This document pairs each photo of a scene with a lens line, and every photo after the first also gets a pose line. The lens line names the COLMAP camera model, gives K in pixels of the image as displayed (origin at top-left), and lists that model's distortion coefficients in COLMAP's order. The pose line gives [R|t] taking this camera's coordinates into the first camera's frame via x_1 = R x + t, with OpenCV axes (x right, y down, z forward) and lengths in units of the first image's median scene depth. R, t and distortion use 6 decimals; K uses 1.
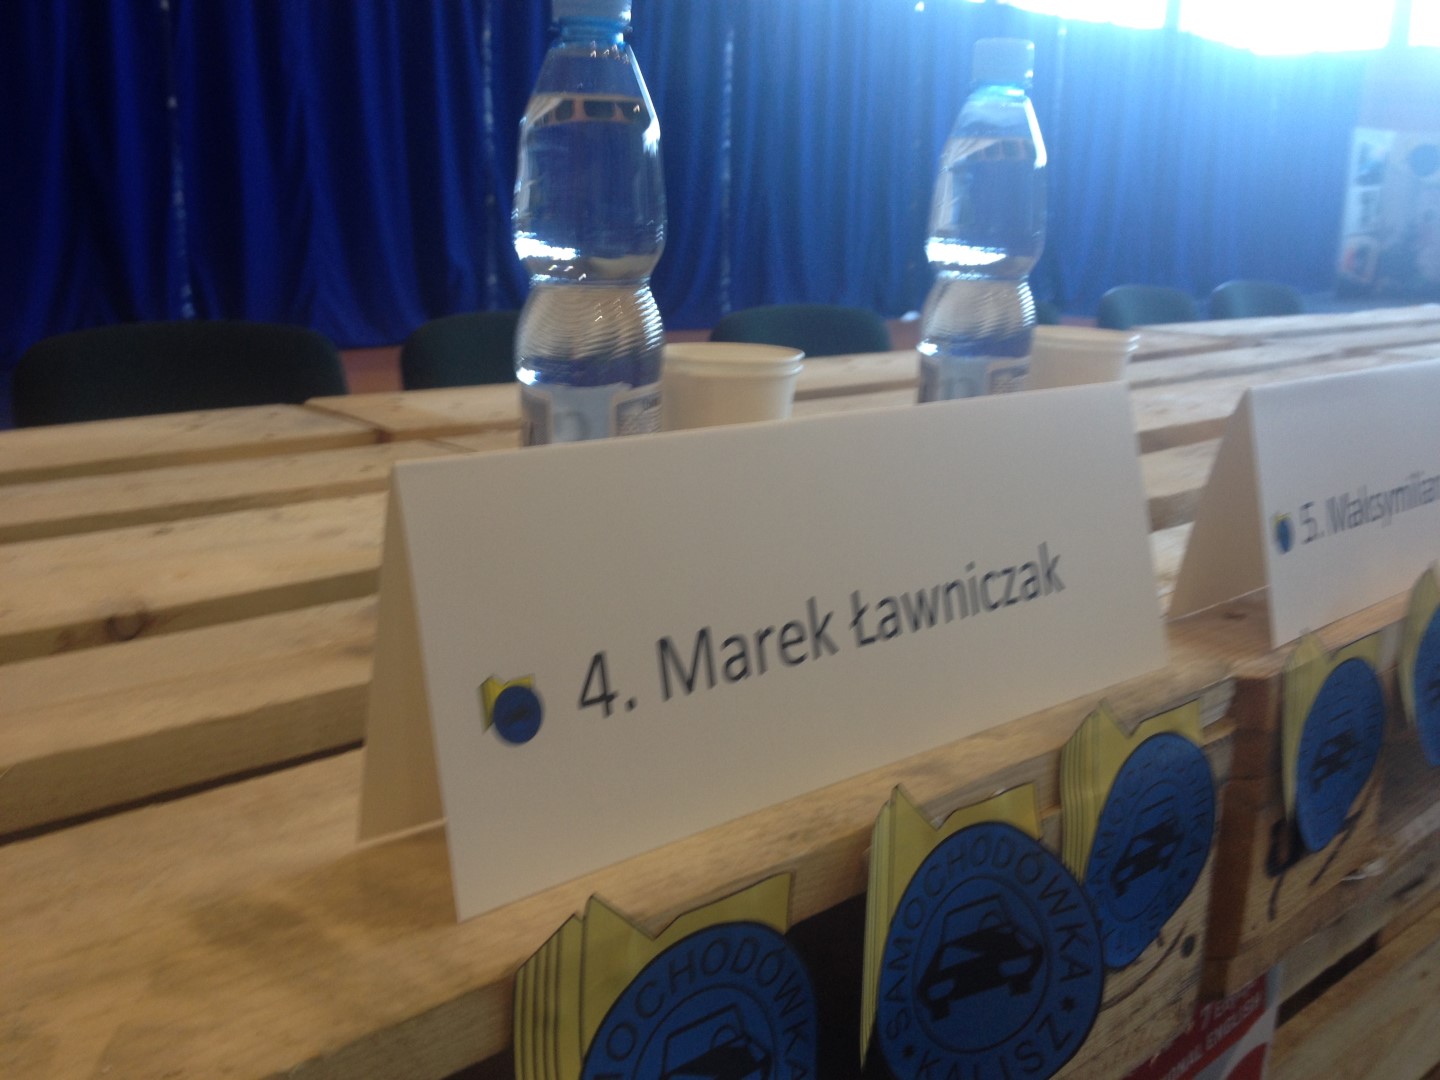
lens RADIAL K [[1362.5, 0, 716.4], [0, 1362.5, 533.8], [0, 0, 1]] dist [0.080772, -0.197064]
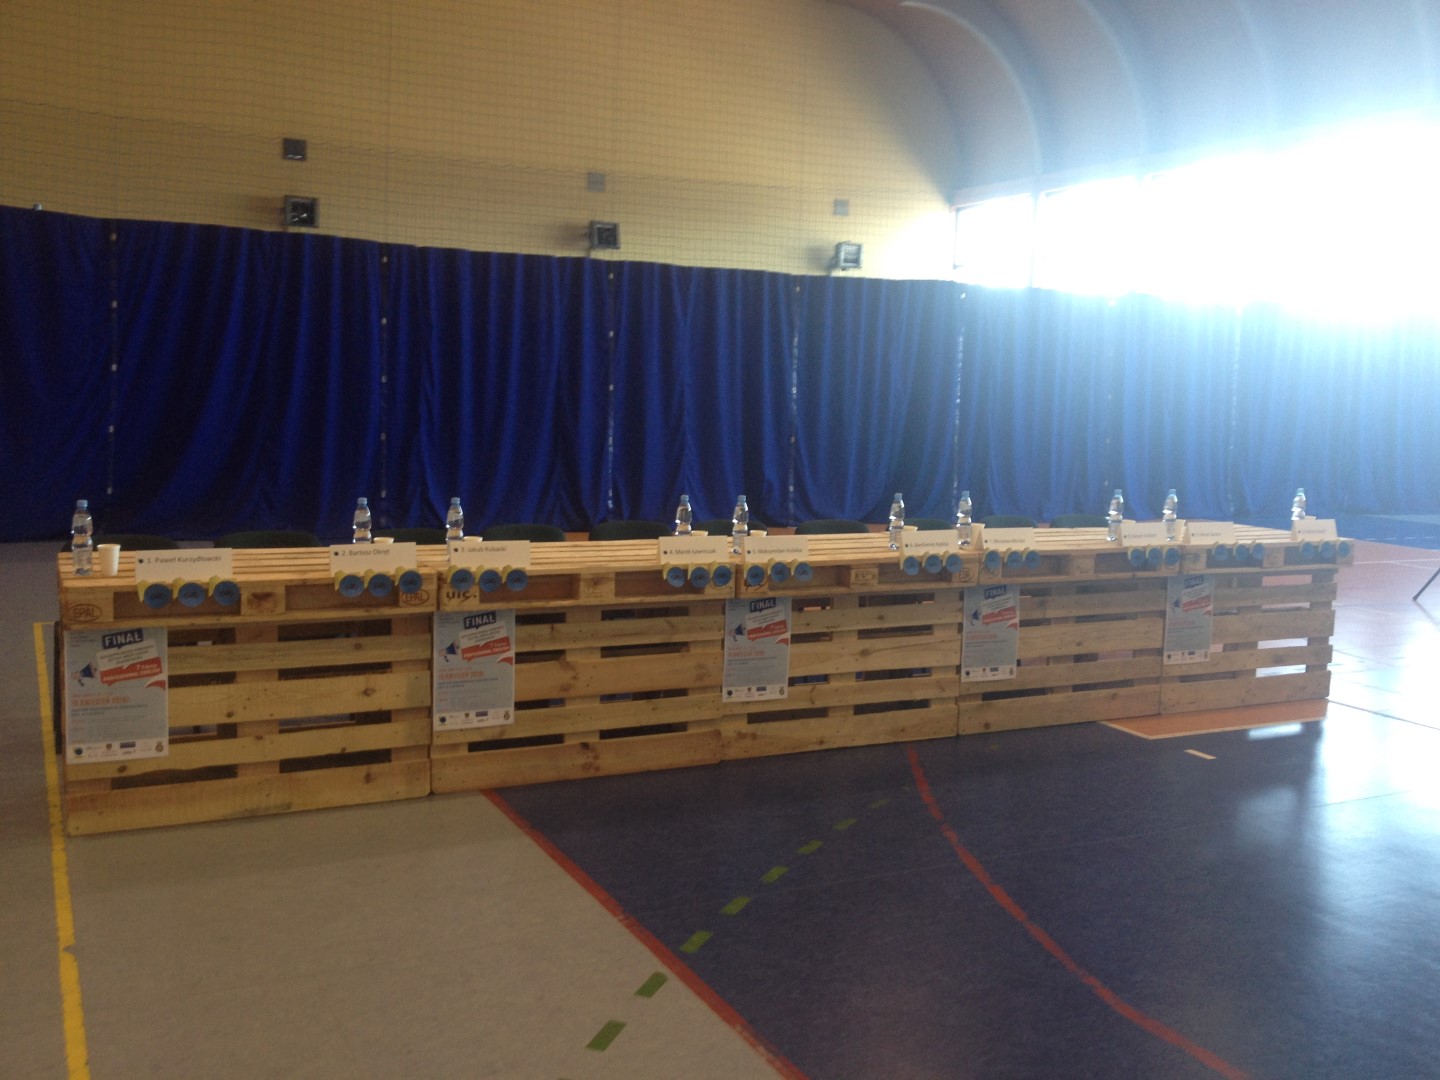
lens RADIAL K [[1362.5, 0, 716.4], [0, 1362.5, 533.8], [0, 0, 1]] dist [0.080772, -0.197064]
pose [[0.964172, 0.036353, -0.262776, 0.174748], [-0.071372, 0.989590, -0.124973, 0.070507], [0.255497, 0.139250, 0.956729, -0.535904]]
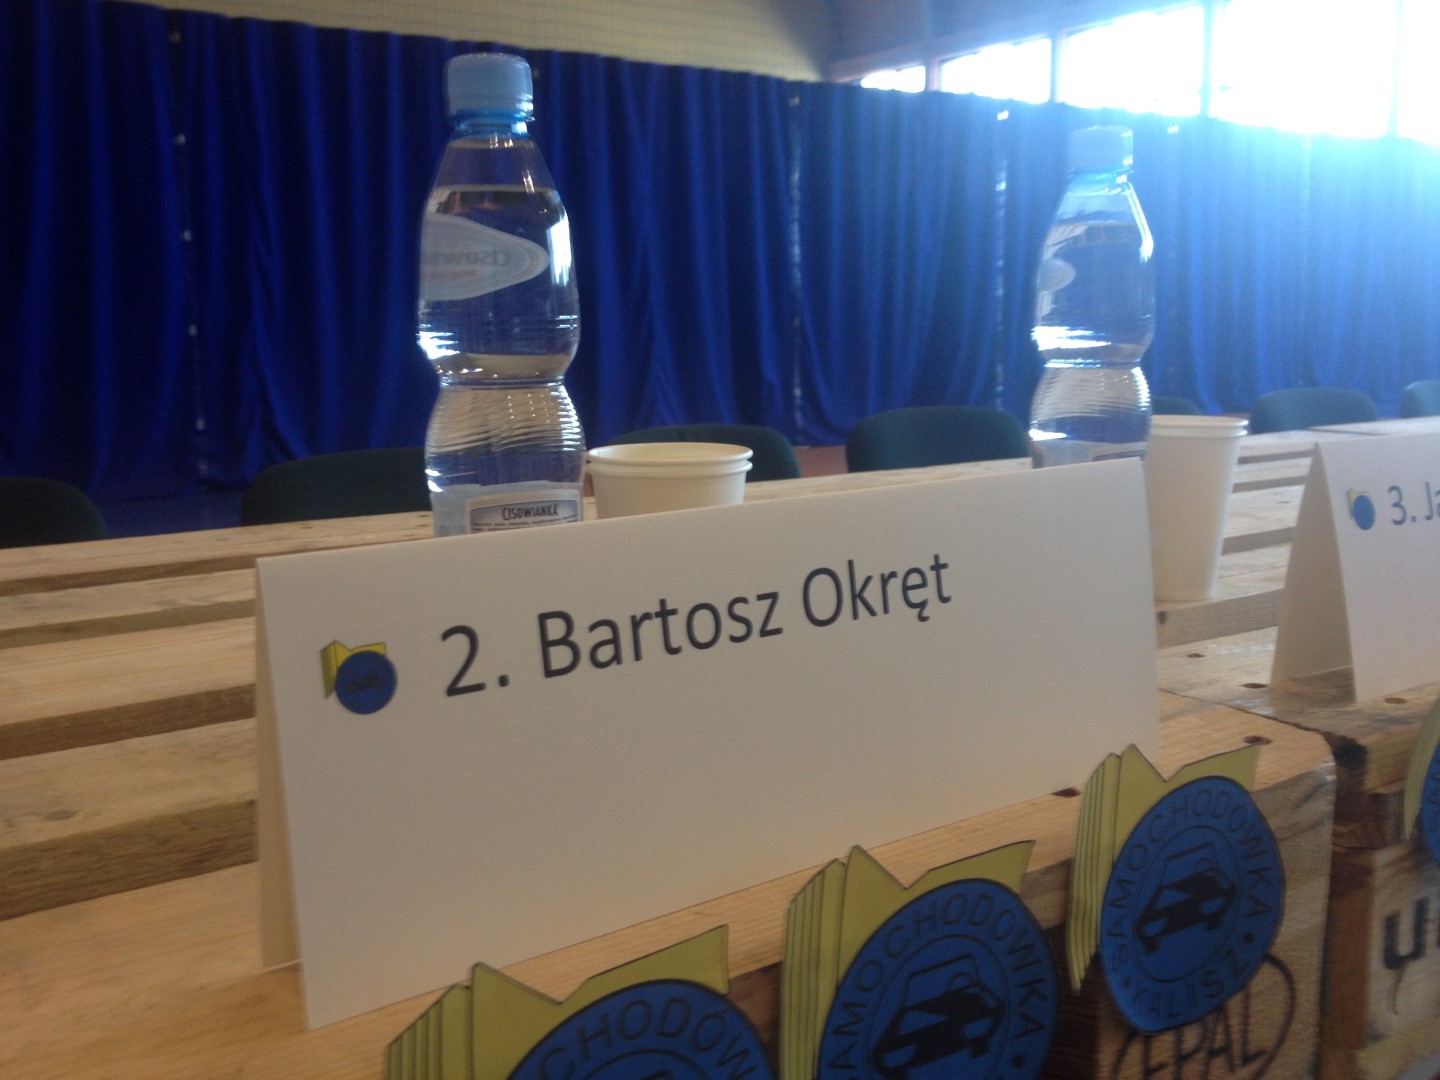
lens RADIAL K [[1362.5, 0, 716.4], [0, 1362.5, 533.8], [0, 0, 1]] dist [0.080772, -0.197064]
pose [[0.992087, -0.013072, -0.124871, -0.096579], [0.002651, 0.996525, -0.083257, 0.020959], [0.125526, 0.082267, 0.988674, -0.092794]]
